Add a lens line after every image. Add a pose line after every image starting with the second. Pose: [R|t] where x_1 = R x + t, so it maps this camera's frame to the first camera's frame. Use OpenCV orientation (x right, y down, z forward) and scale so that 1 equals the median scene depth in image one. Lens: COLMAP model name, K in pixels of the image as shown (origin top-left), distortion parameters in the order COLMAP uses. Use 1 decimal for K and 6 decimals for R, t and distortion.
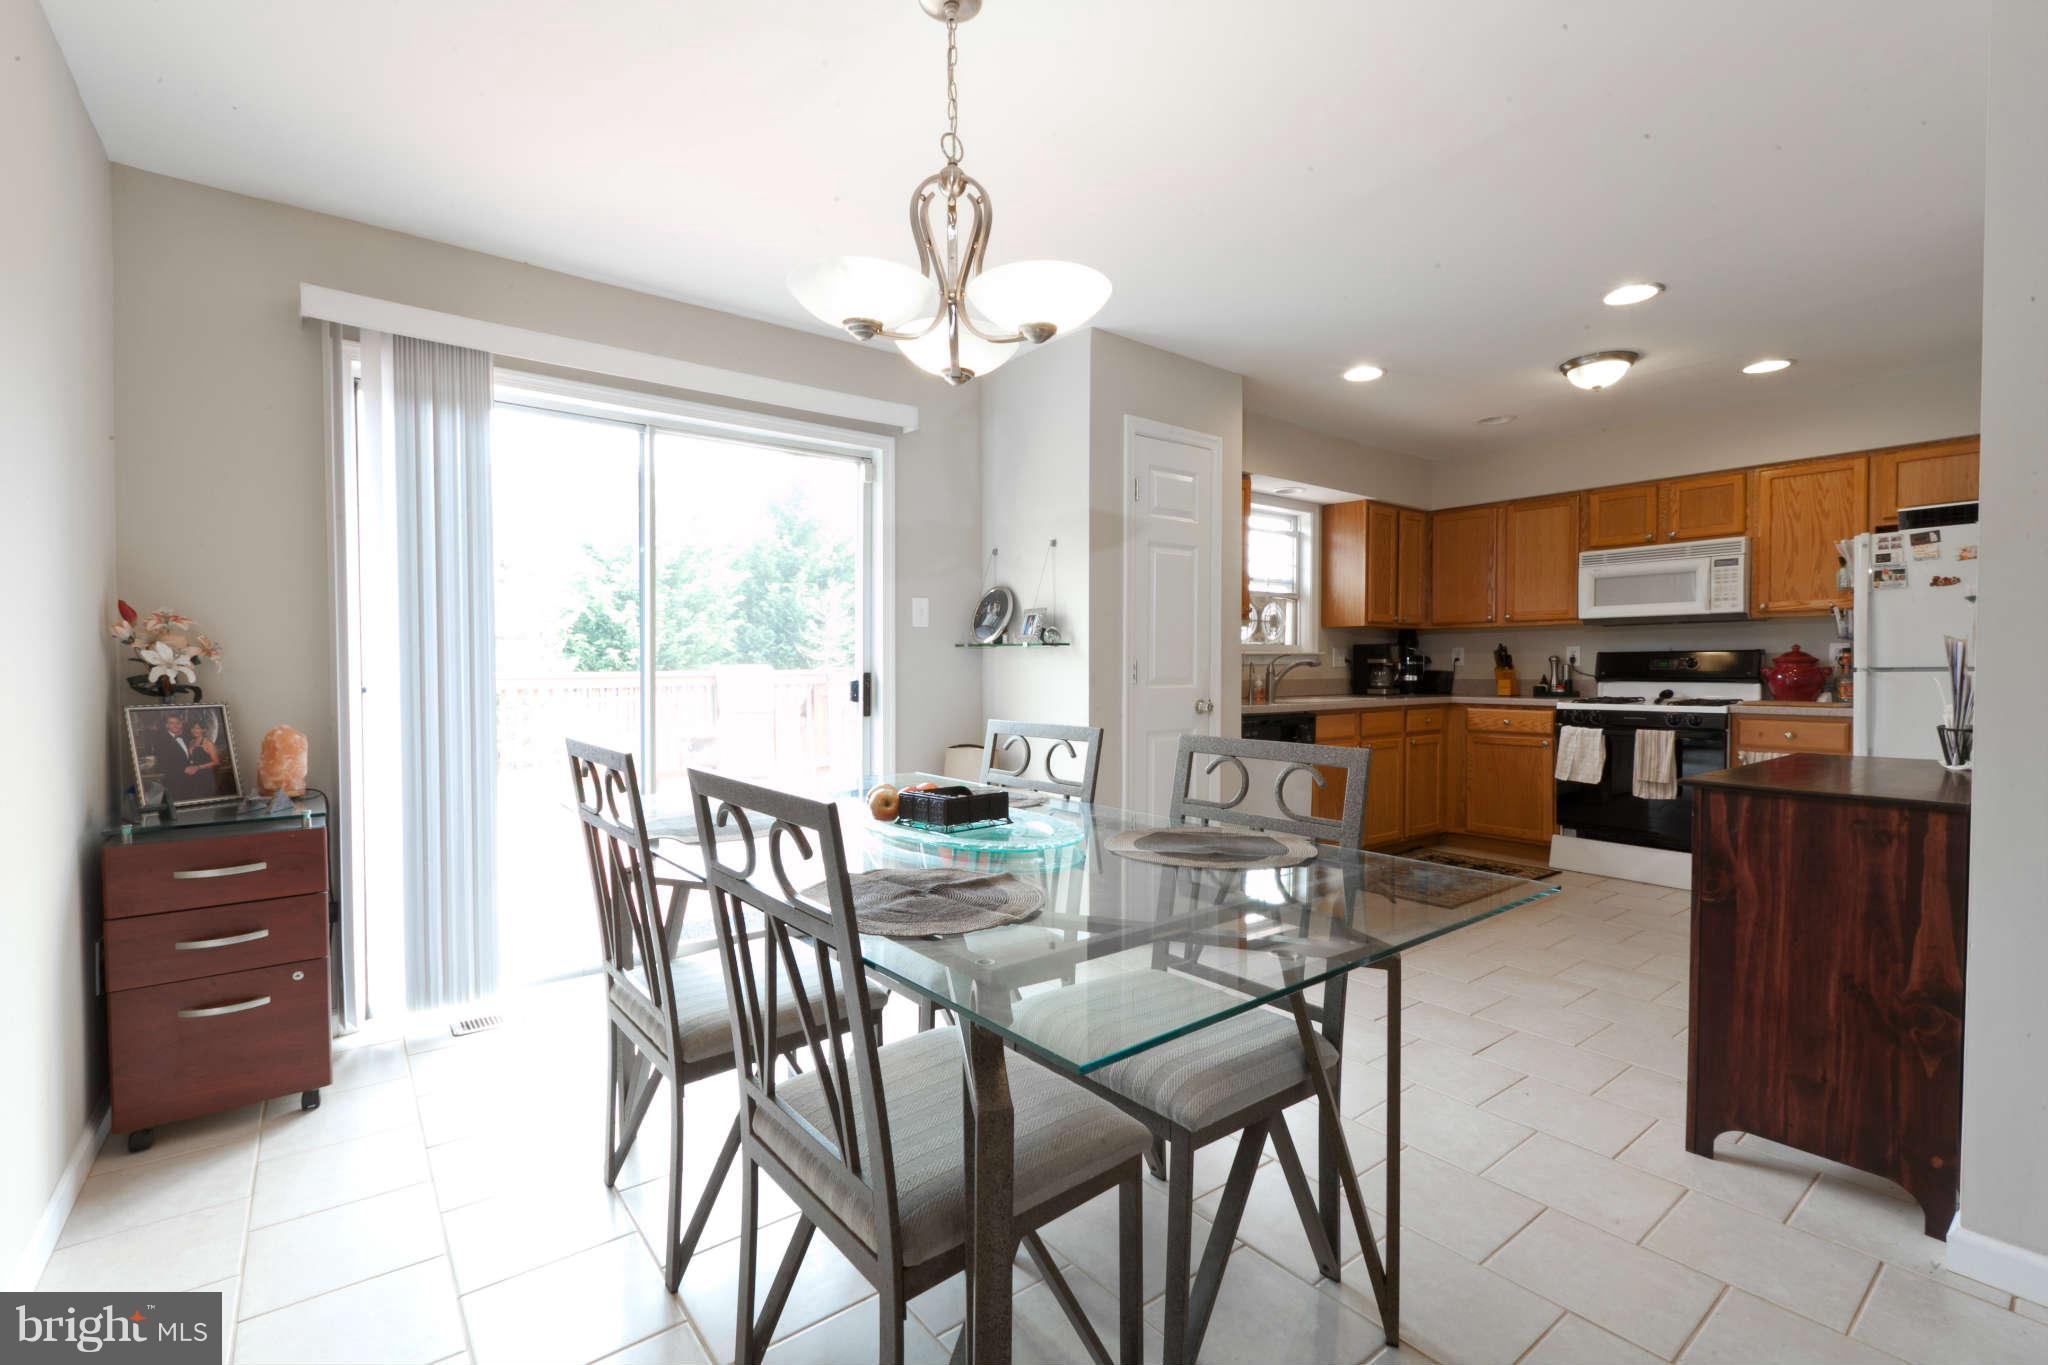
lens RADIAL K [[920.4, 0, 1024.0], [0, 920.4, 682.5], [0, 0, 1]] dist [0.029295, -0.015474]
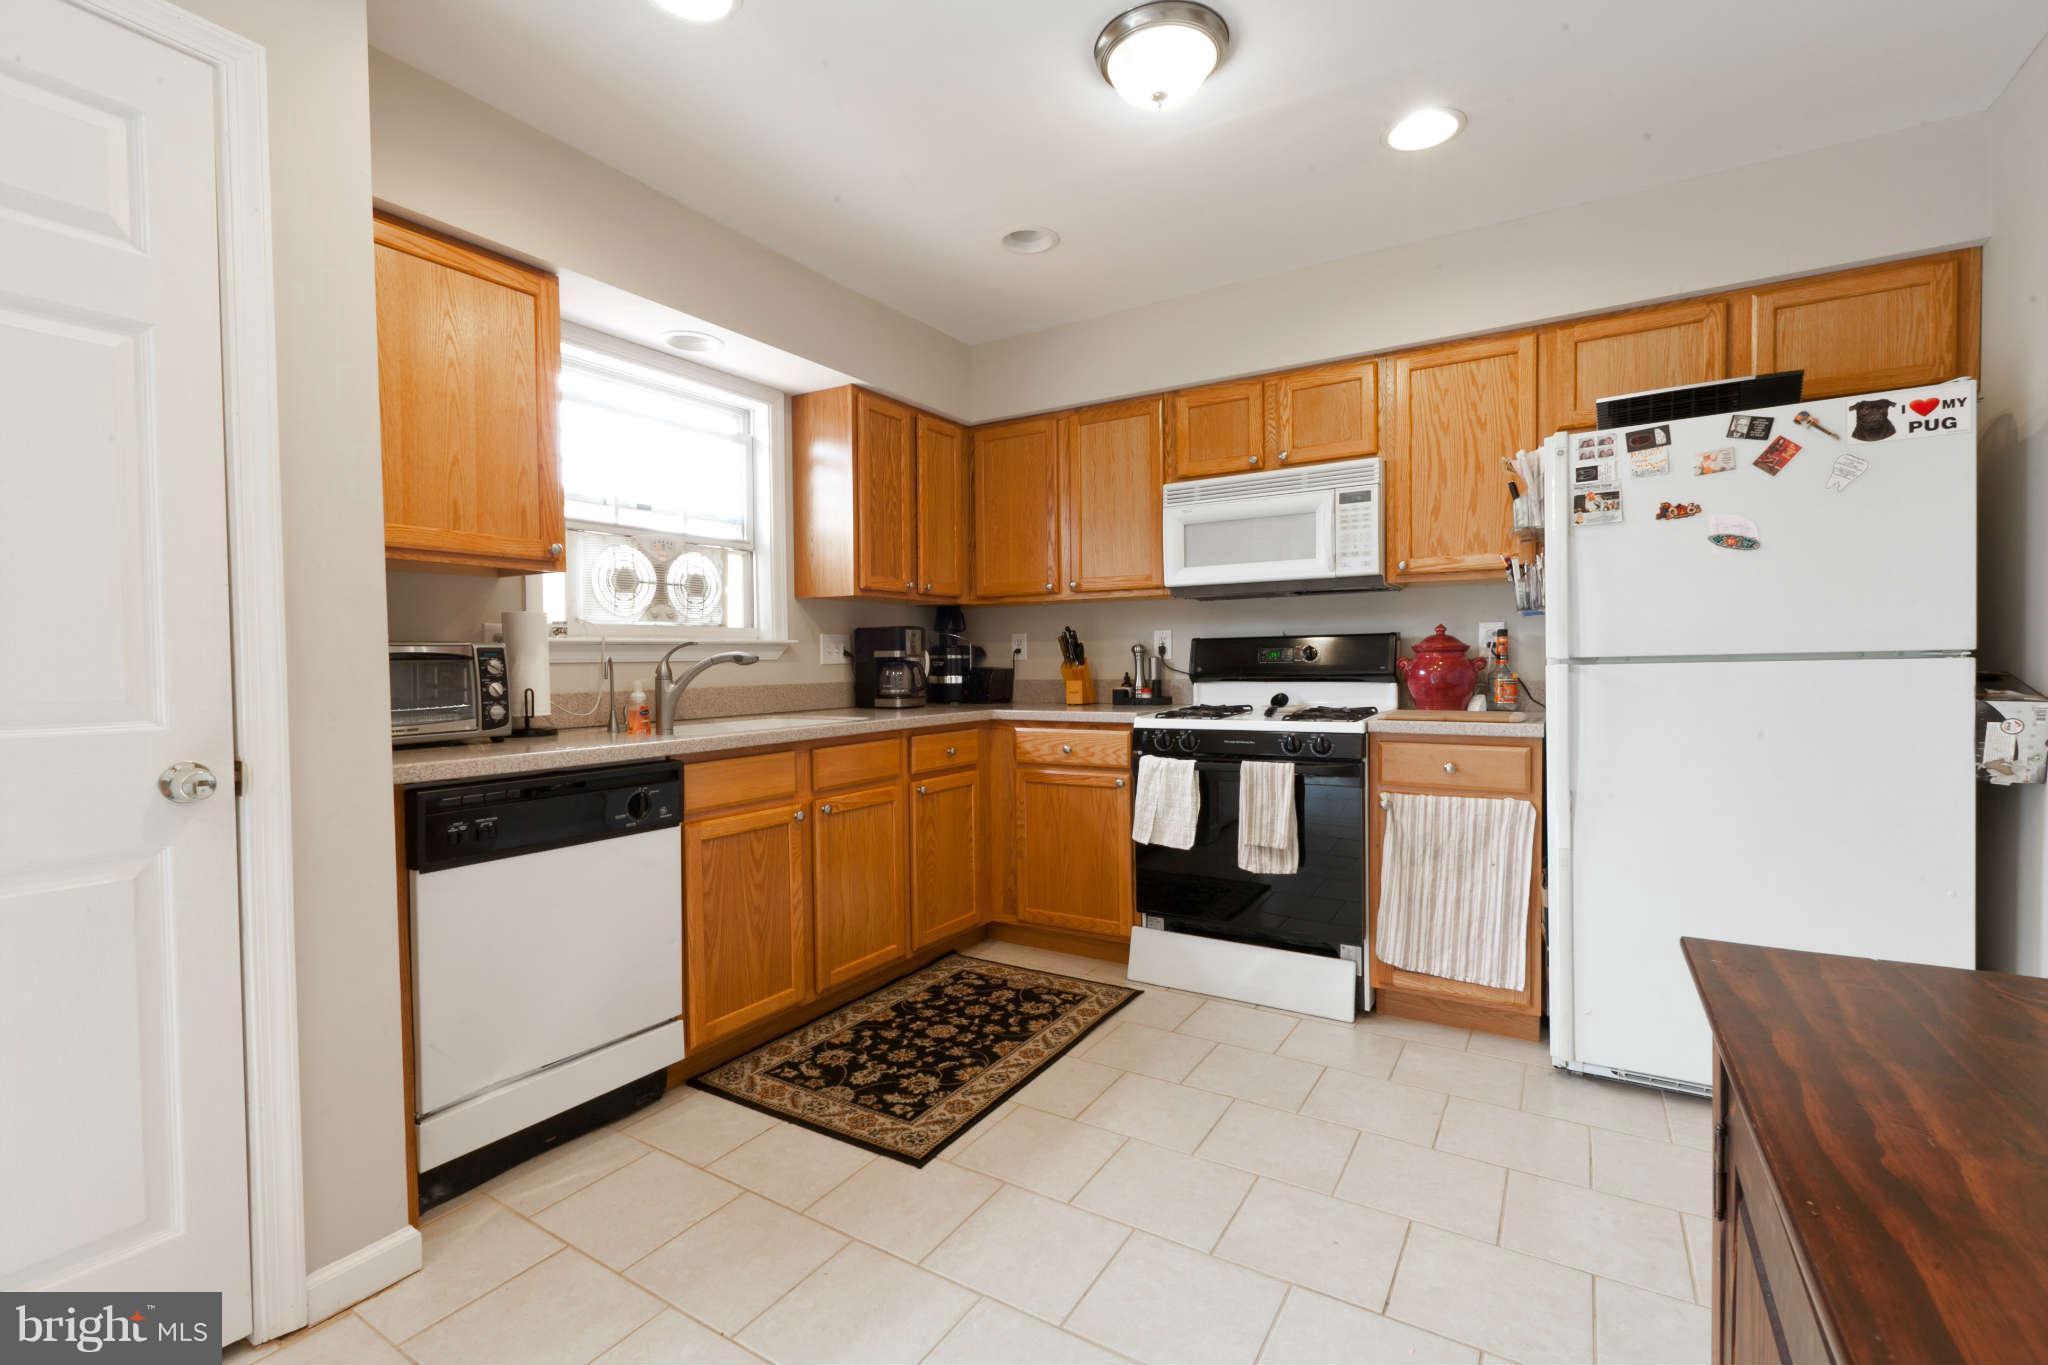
lens RADIAL K [[911.5, 0, 1024.2], [0, 911.5, 676.9], [0, 0, 1]] dist [-0.007491, 0.000313]
pose [[0.941318, -0.015660, 0.337158, 0.300064], [0.016505, 0.999864, 0.000359, -0.007437], [-0.337117, 0.005227, 0.941448, 0.449246]]
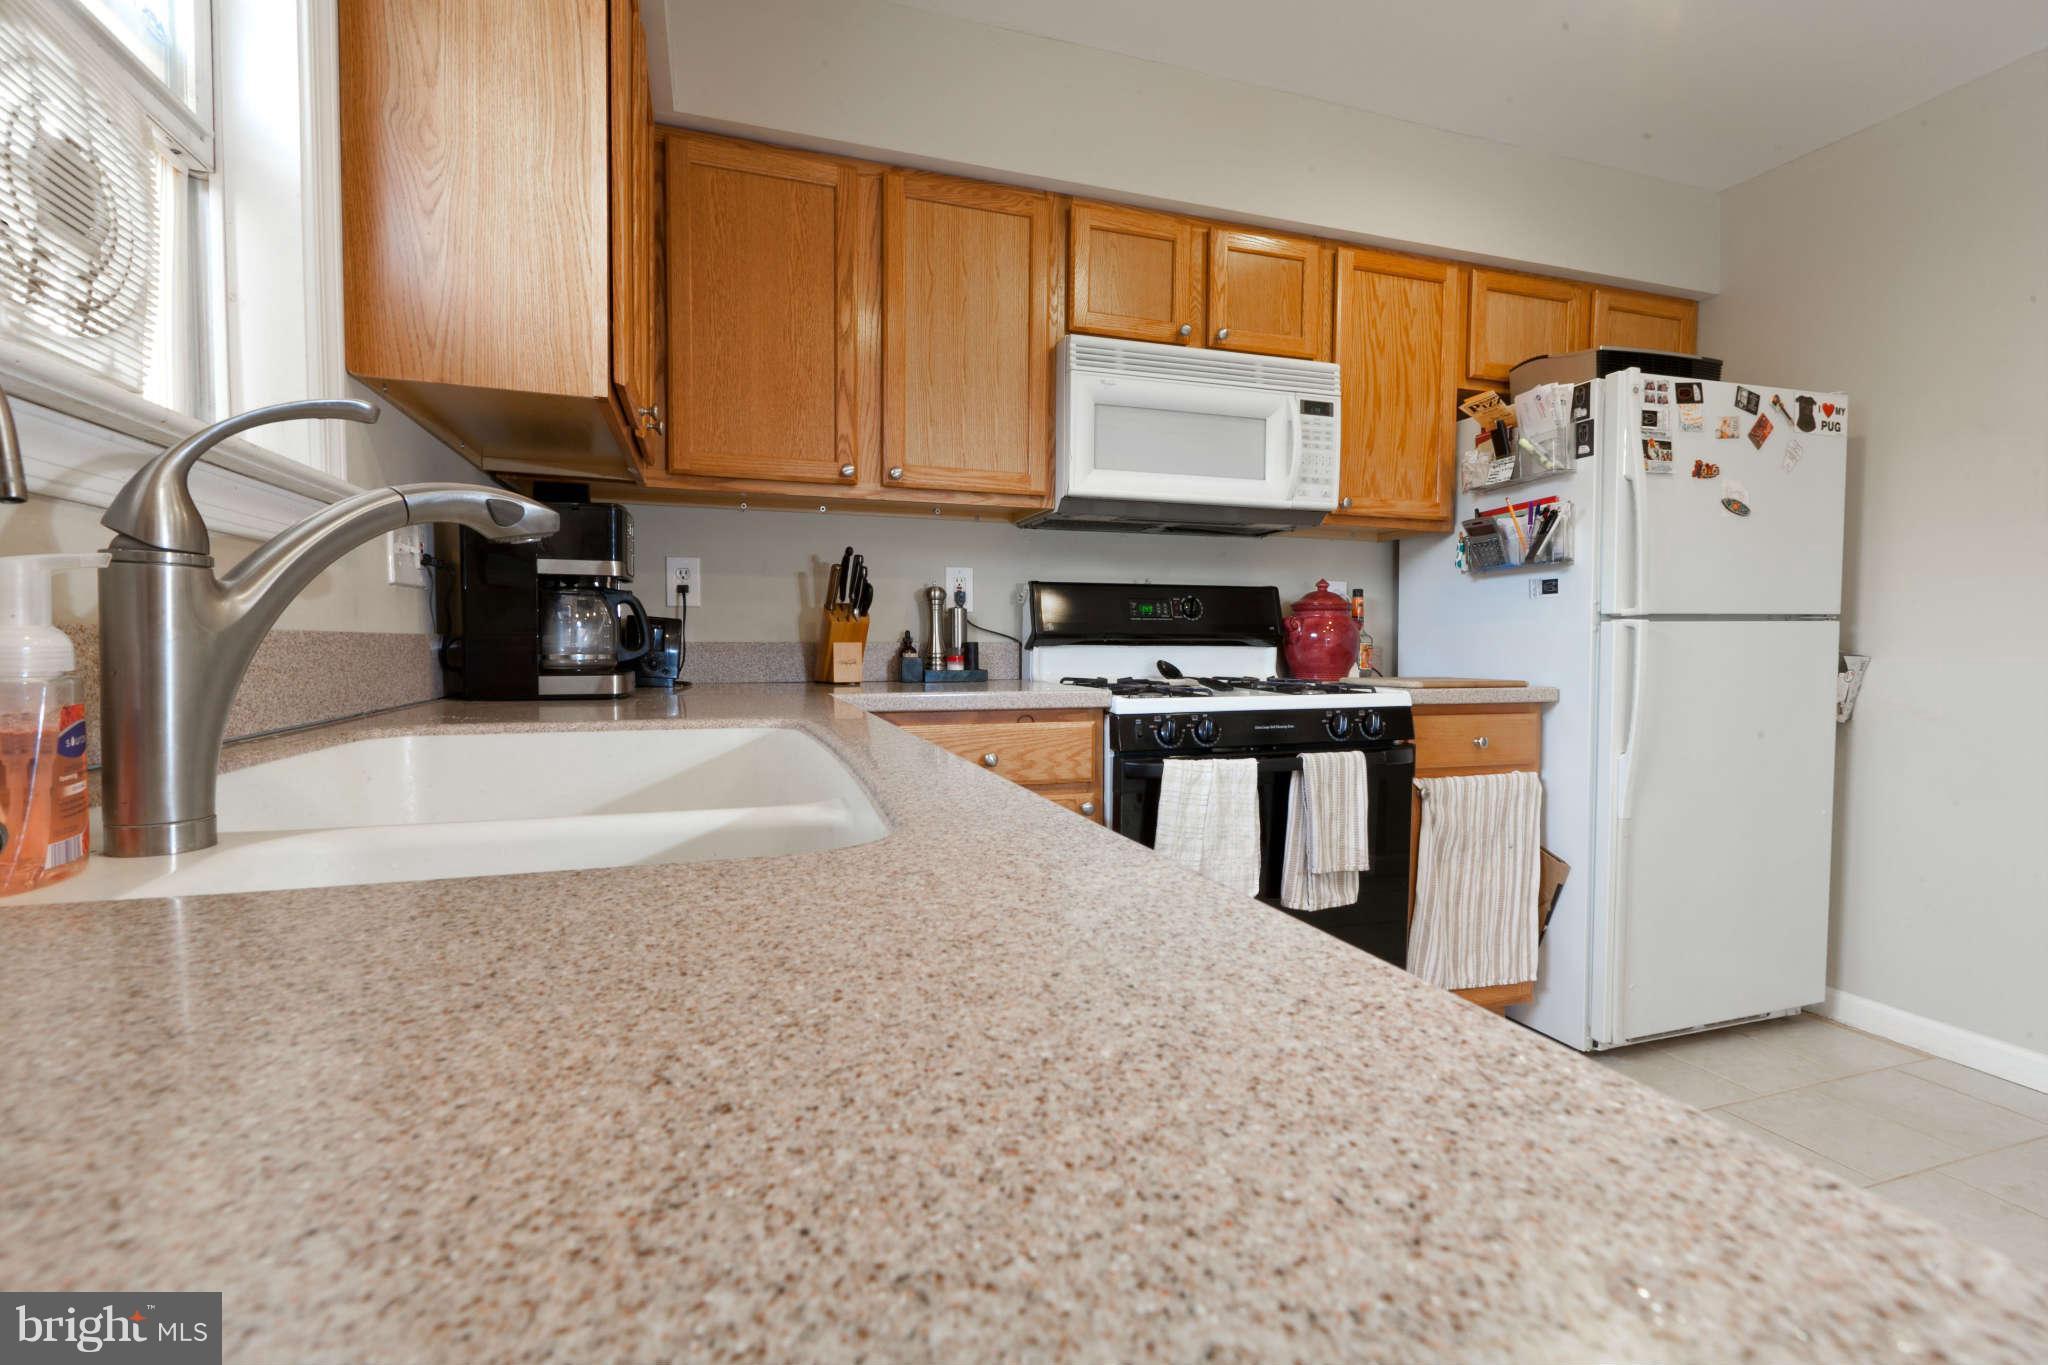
lens RADIAL K [[911.5, 0, 1024.2], [0, 911.5, 676.9], [0, 0, 1]] dist [-0.007491, 0.000313]
pose [[0.344054, -0.027869, 0.938536, 0.212745], [0.013507, 0.999603, 0.024731, 0.003276], [-0.938853, 0.004168, 0.344294, 0.912151]]
